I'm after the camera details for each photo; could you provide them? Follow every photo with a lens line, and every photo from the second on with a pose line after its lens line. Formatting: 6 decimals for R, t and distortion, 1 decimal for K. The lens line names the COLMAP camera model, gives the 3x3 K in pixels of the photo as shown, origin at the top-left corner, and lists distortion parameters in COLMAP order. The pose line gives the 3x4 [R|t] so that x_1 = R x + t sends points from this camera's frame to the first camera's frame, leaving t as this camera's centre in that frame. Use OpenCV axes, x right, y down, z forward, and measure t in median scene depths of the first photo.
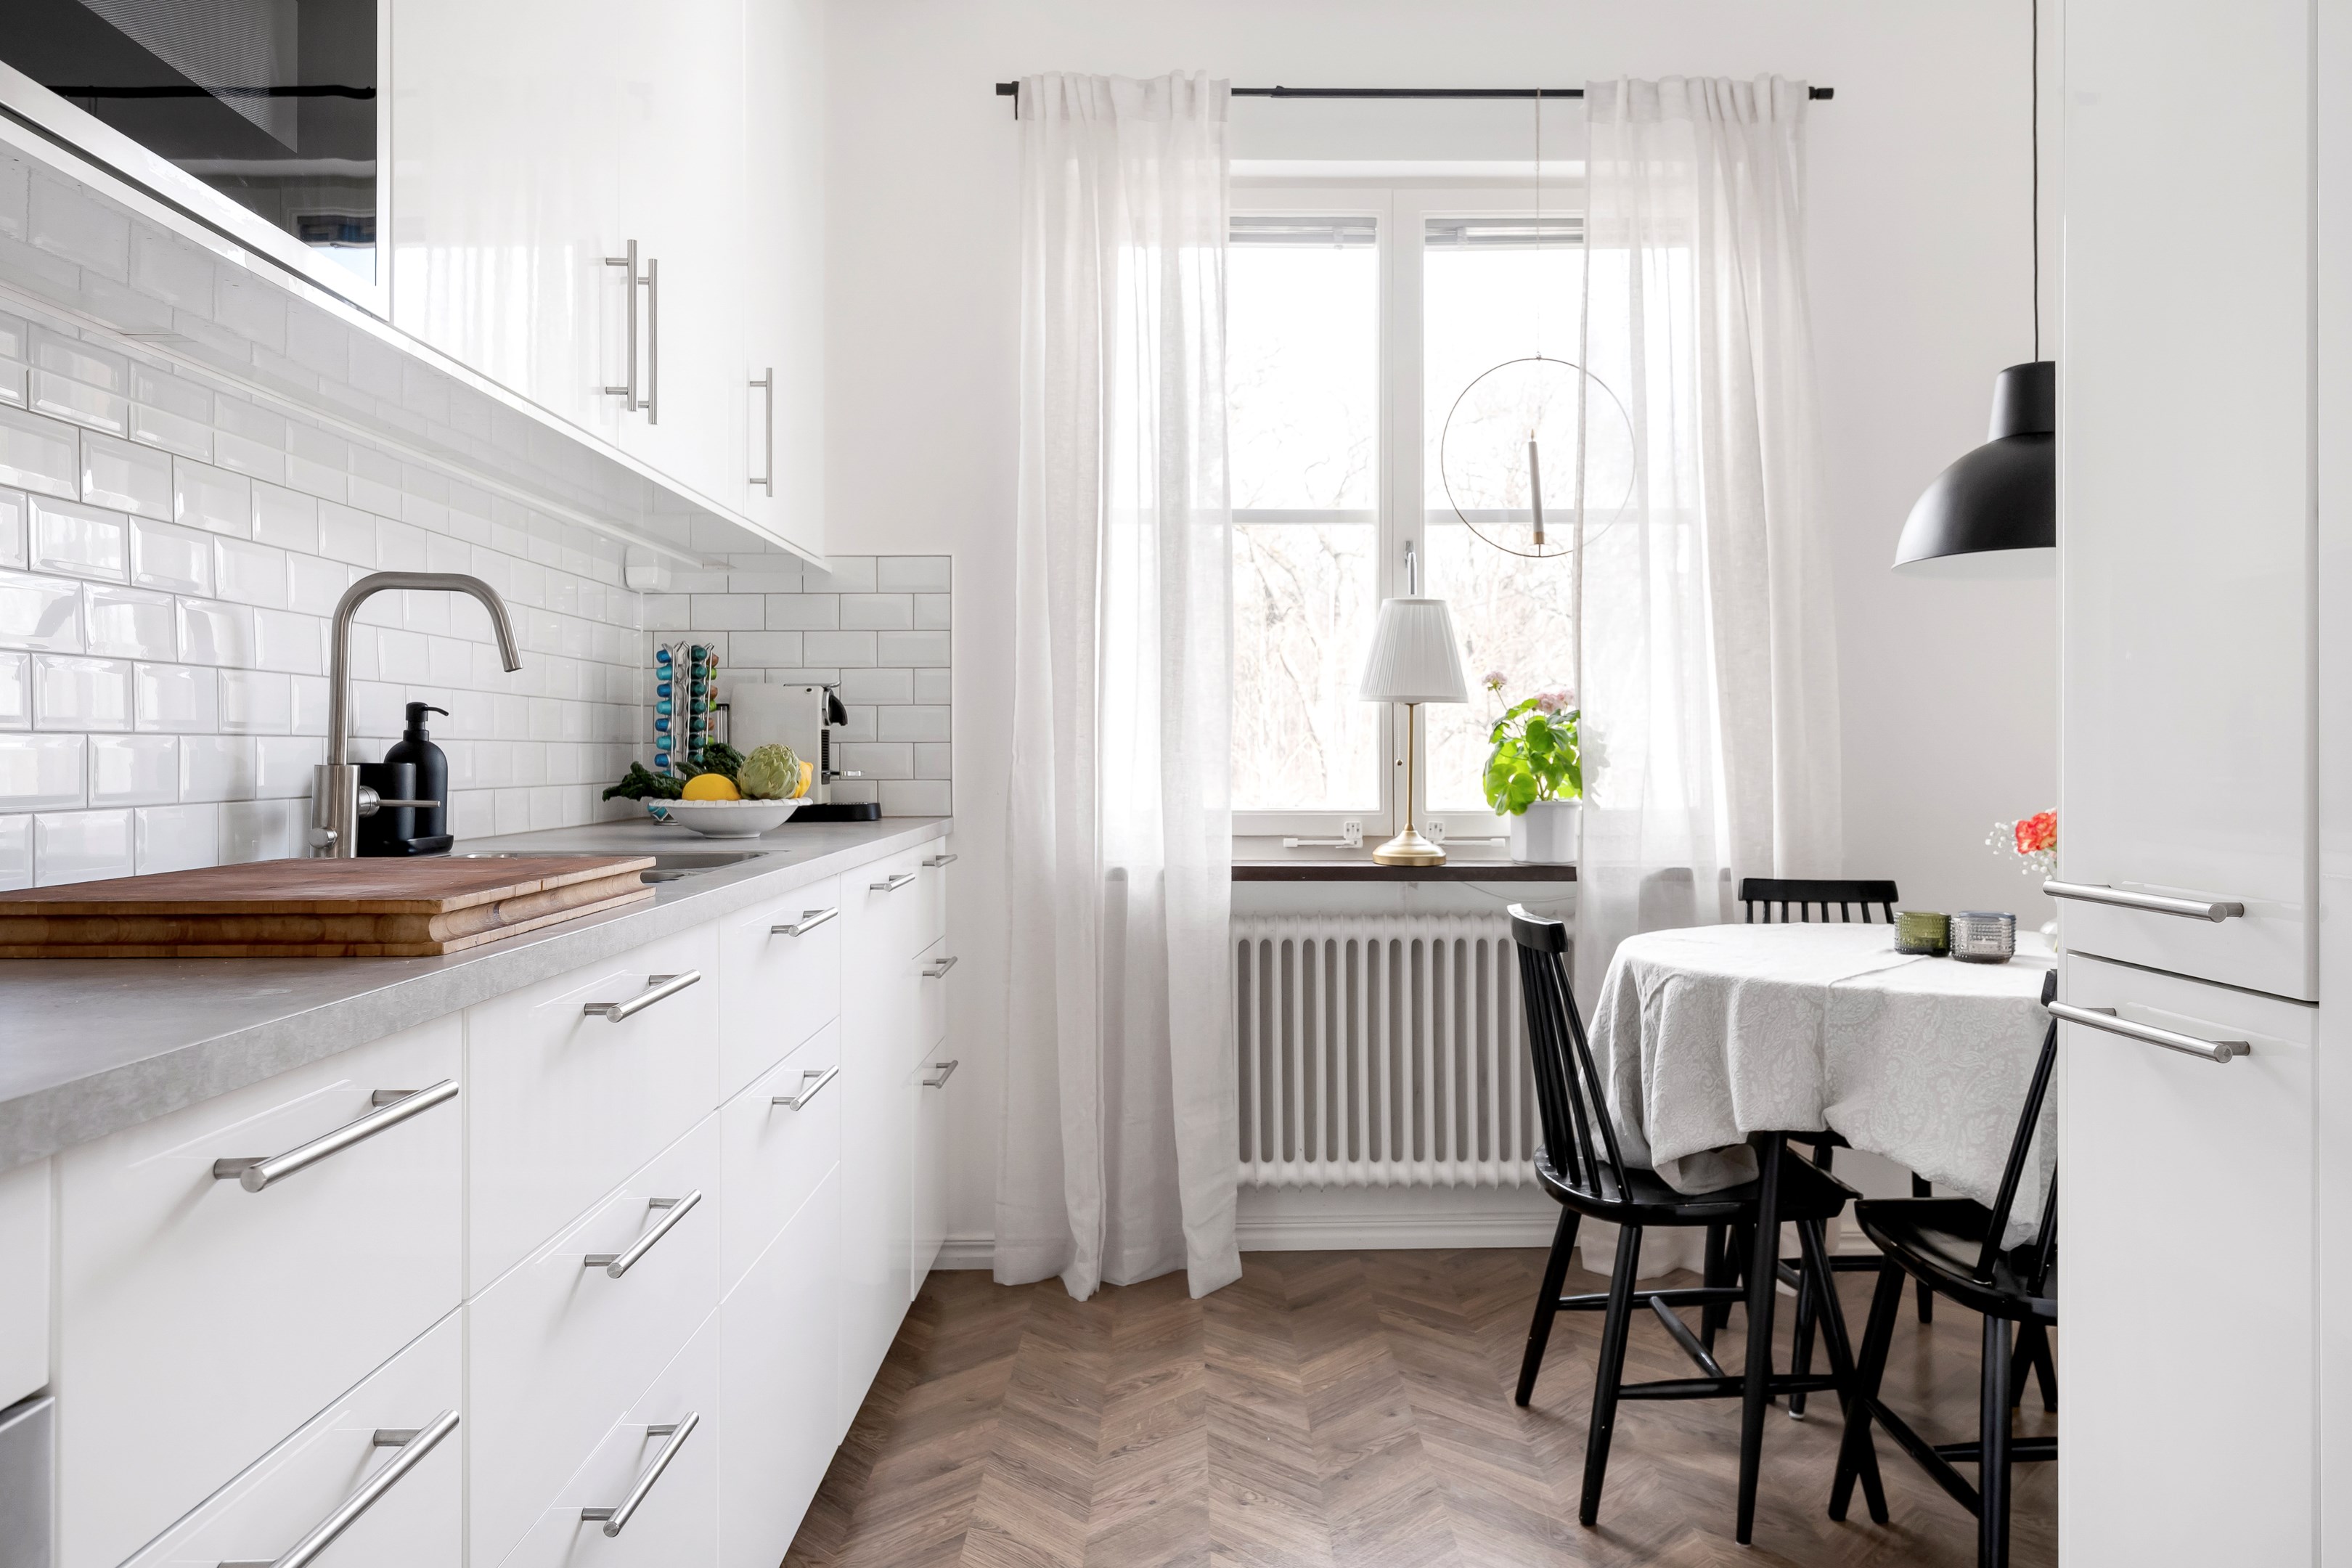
lens RADIAL K [[1429.2, 0, 1168.2], [0, 1429.2, 740.1], [0, 0, 1]] dist [-0.002579, -0.001386]
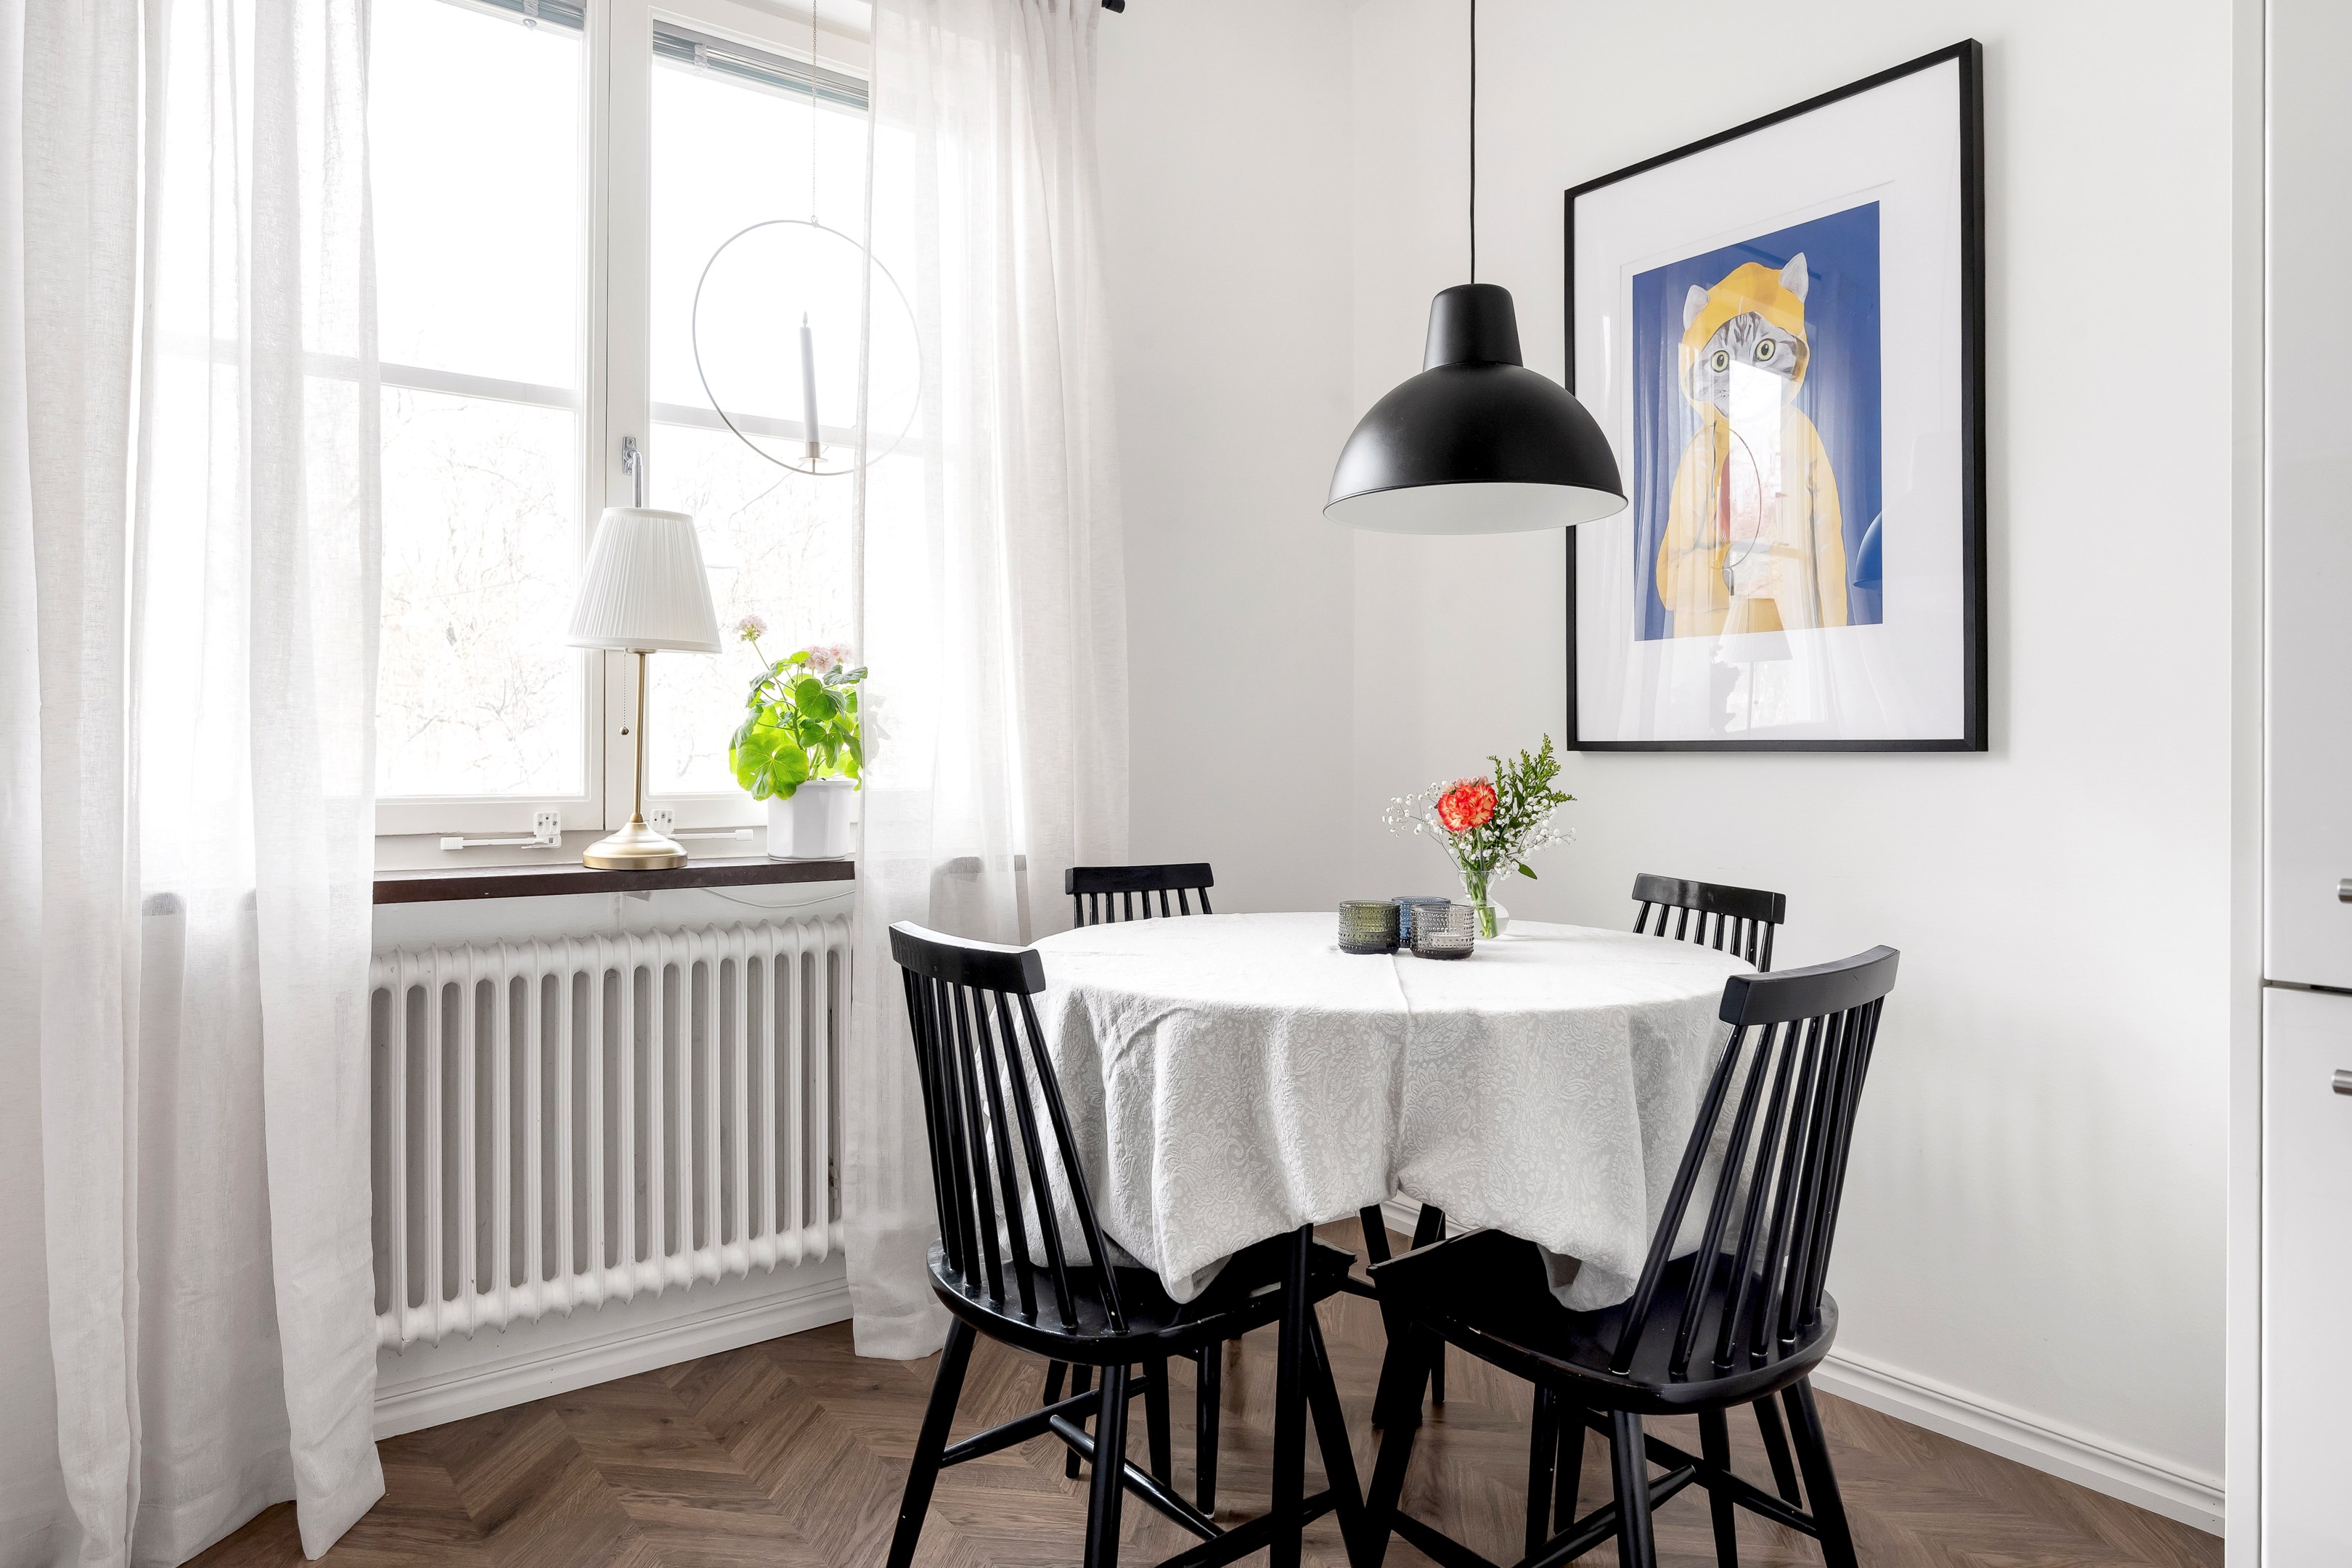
lens RADIAL K [[1429.2, 0, 1168.2], [0, 1429.2, 740.1], [0, 0, 1]] dist [-0.002579, -0.001386]
pose [[0.805327, 0.009530, 0.592754, -0.051642], [-0.015571, 0.999866, 0.005080, 0.012852], [-0.592626, -0.013320, 0.805368, 0.242658]]
